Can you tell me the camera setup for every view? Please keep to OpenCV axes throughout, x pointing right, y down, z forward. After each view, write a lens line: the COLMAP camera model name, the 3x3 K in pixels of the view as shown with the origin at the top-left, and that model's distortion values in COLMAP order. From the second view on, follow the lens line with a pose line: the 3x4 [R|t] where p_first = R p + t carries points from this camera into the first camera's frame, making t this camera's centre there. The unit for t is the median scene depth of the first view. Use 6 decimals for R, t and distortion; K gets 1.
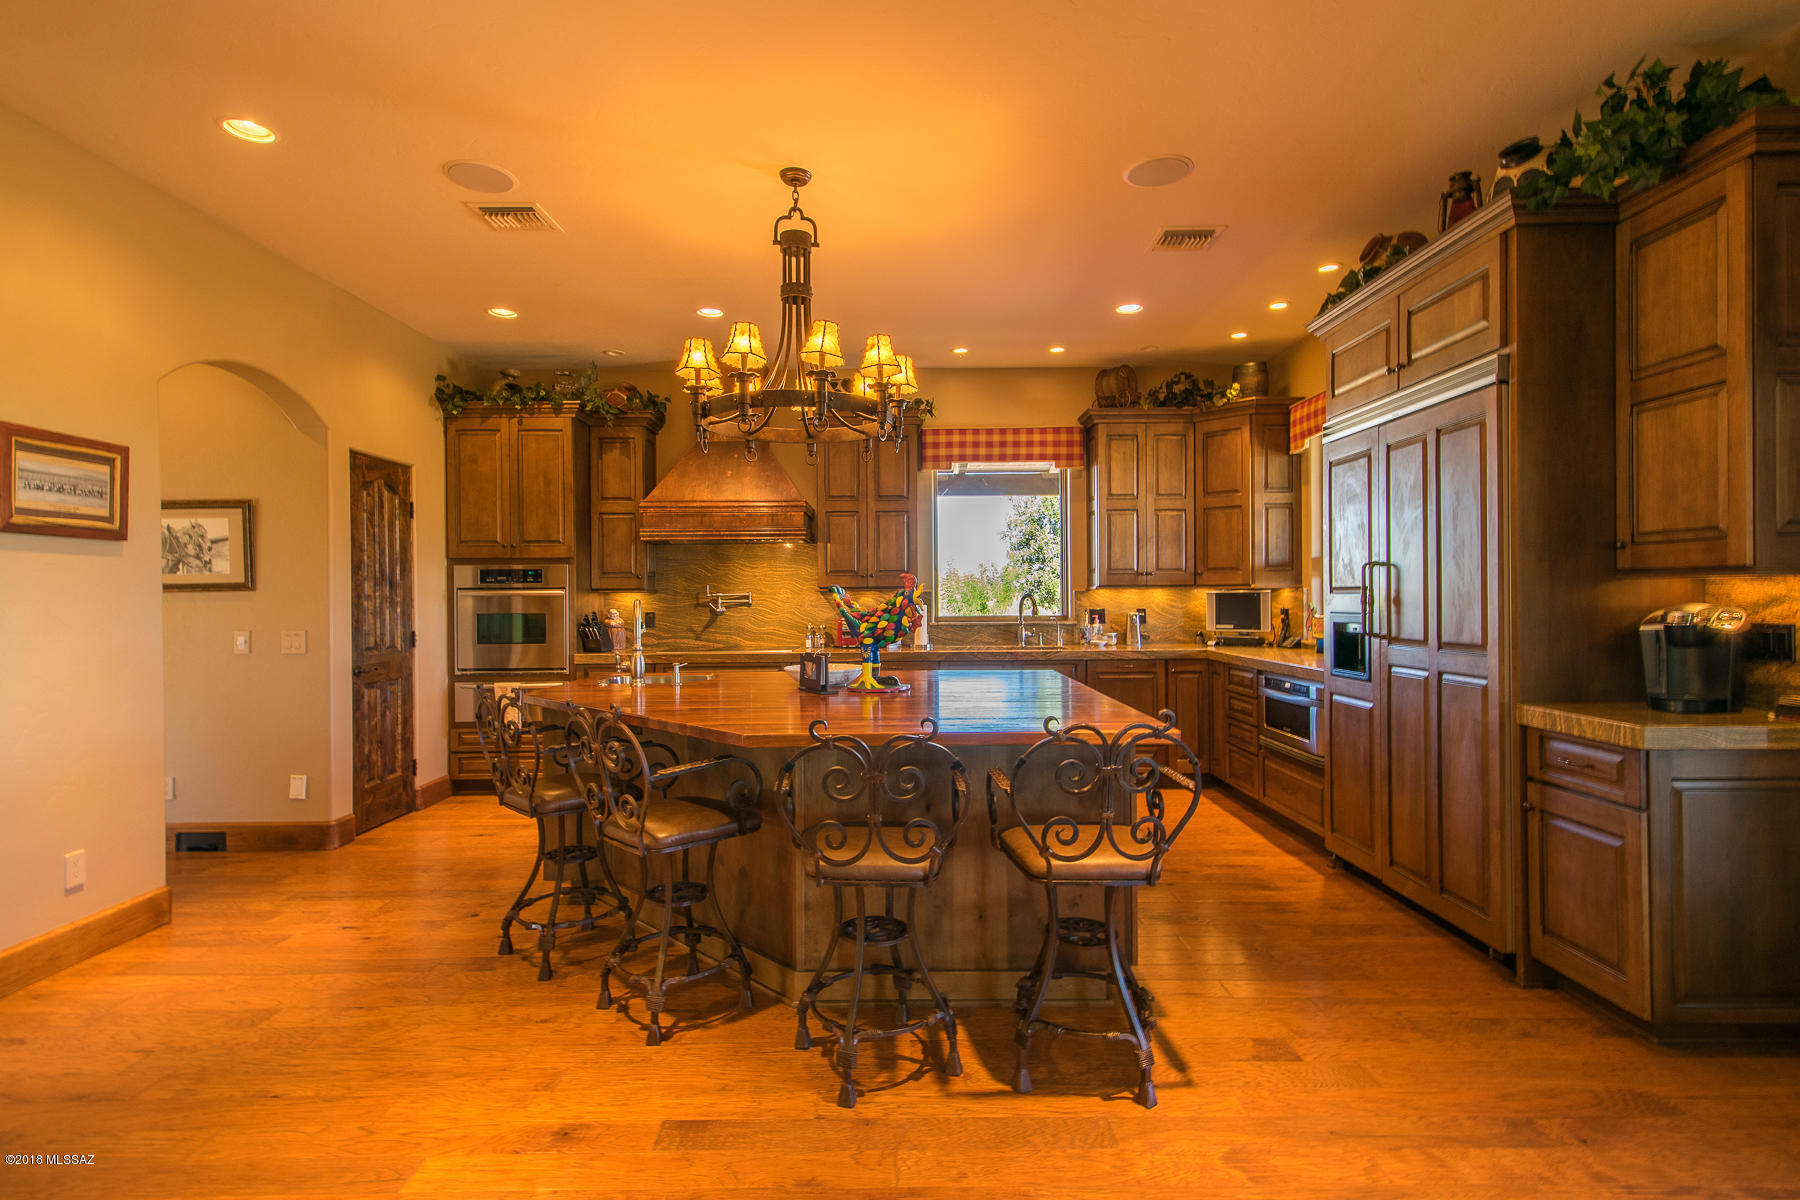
lens RADIAL K [[868.7, 0, 900.0], [0, 868.7, 600.0], [0, 0, 1]] dist [0.016074, -0.000226]
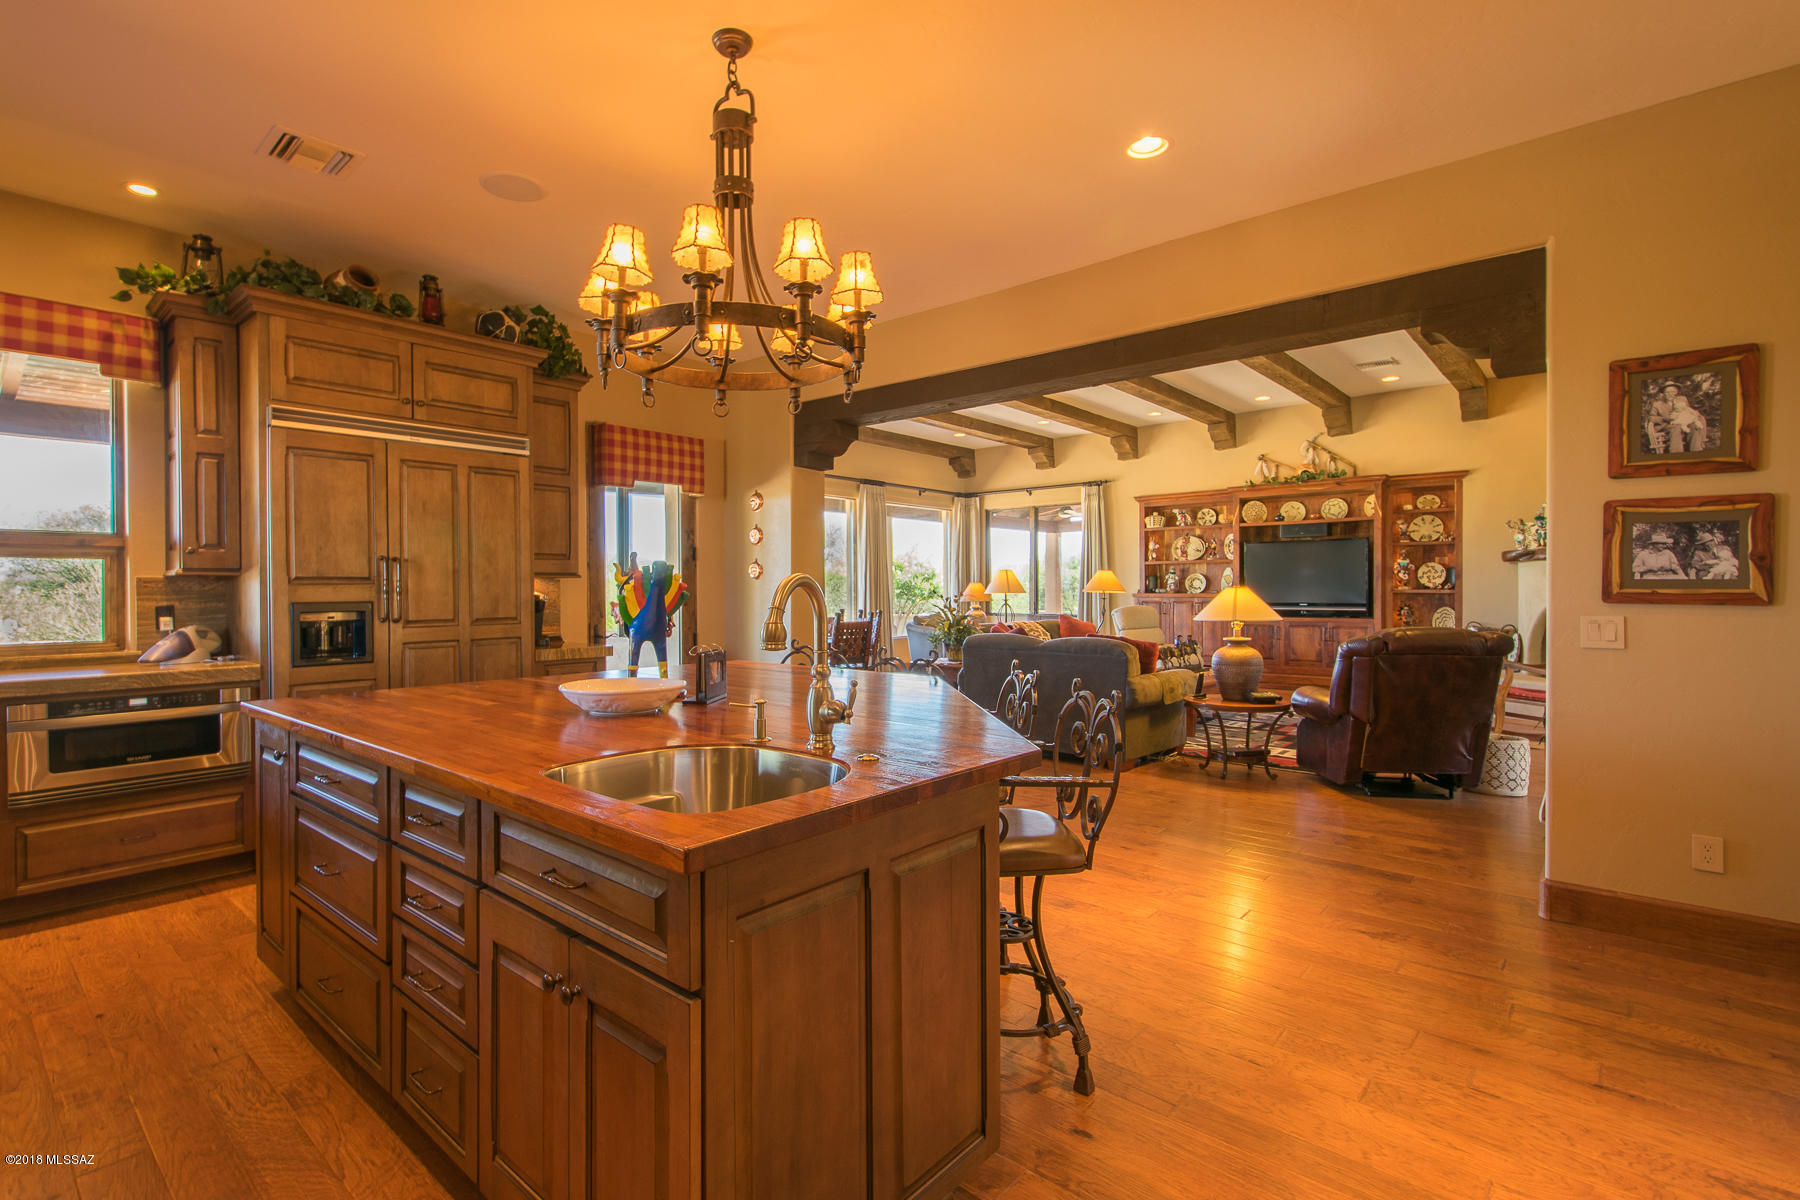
lens RADIAL K [[852.6, 0, 861.4], [0, 852.6, 595.8], [0, 0, 1]] dist [0.013182, -0.001119]
pose [[-0.741188, 0.006839, 0.671263, -0.434109], [0.014428, 0.999879, 0.005744, 0.006427], [-0.671143, 0.013943, -0.741197, 0.902320]]
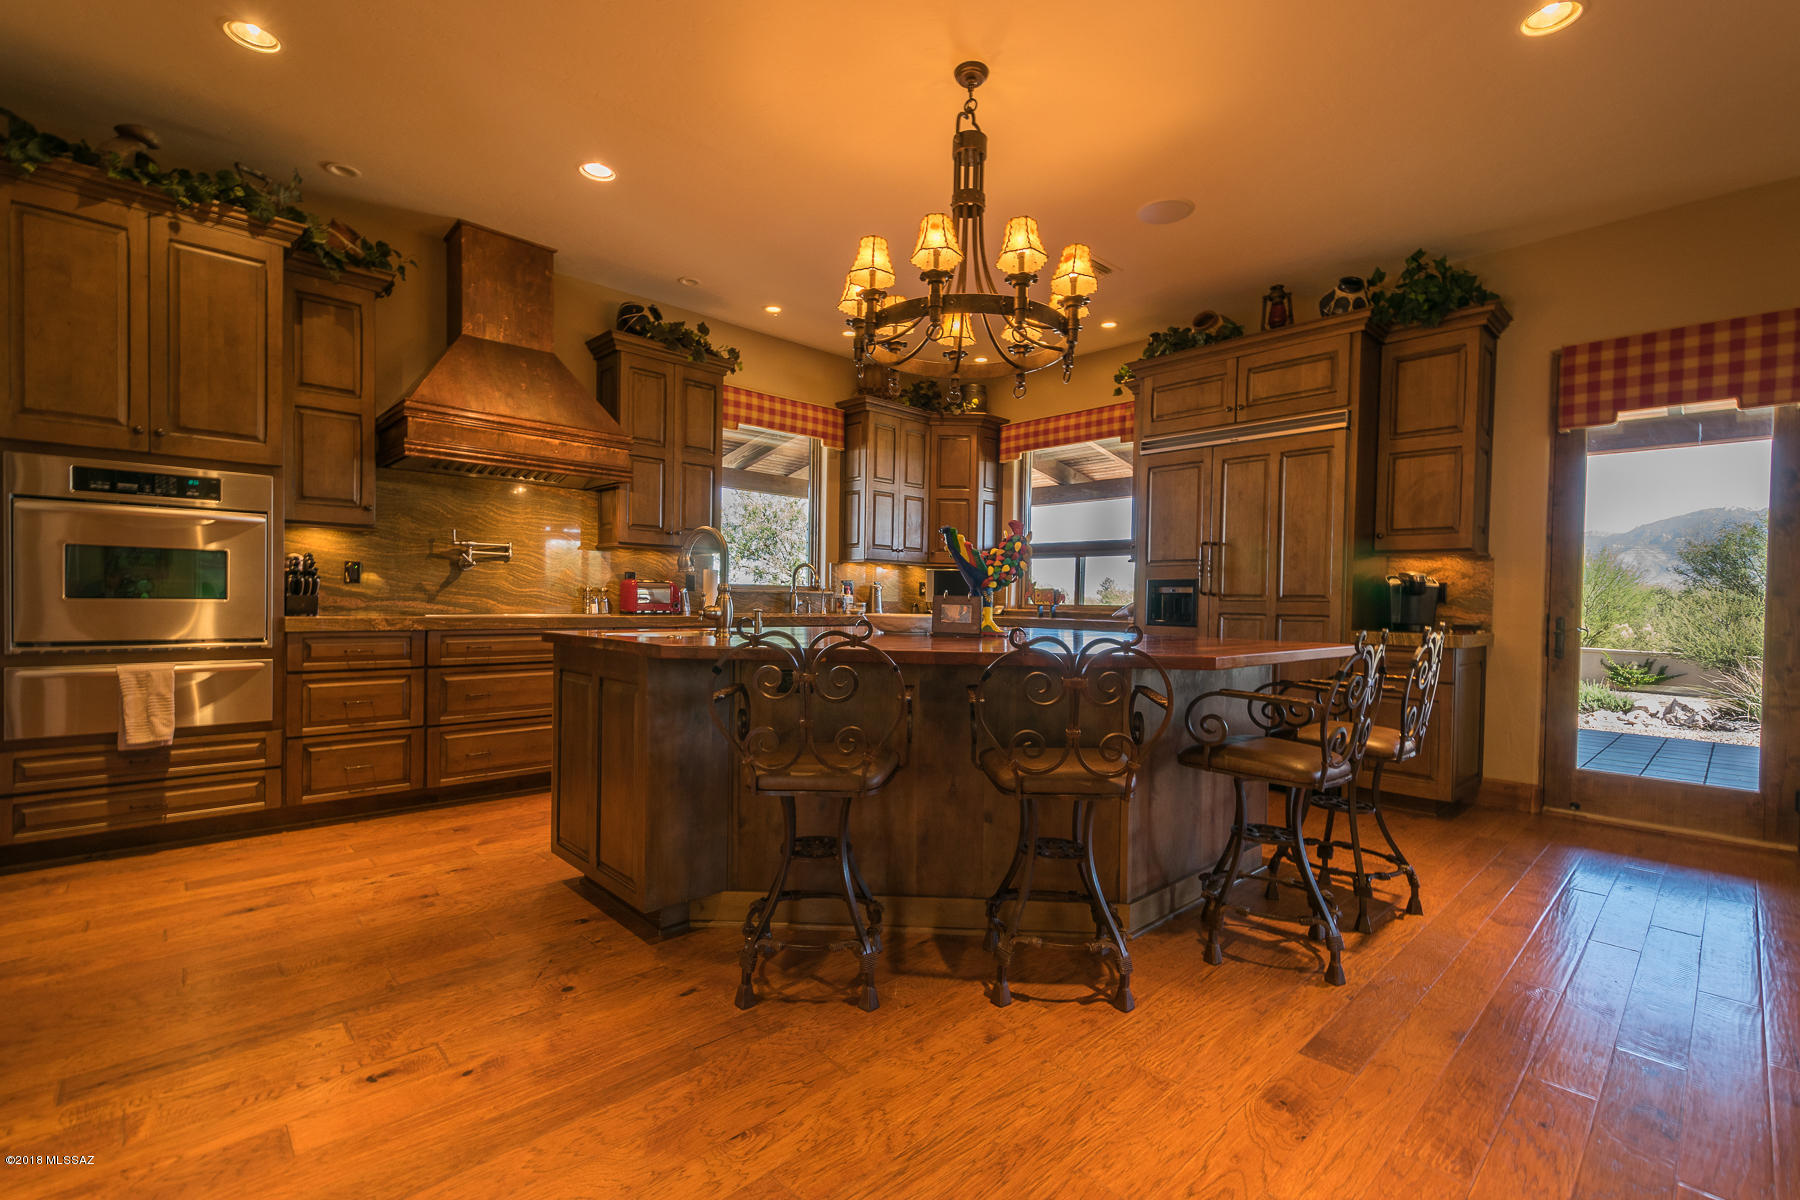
lens RADIAL K [[785.2, 0, 896.5], [0, 785.2, 619.0], [0, 0, 1]] dist [0.020434, -0.008248]
pose [[0.728778, 0.004004, 0.684738, -0.447559], [-0.020443, 0.999664, 0.015913, 0.045470], [-0.684445, -0.025595, 0.728615, 0.259980]]
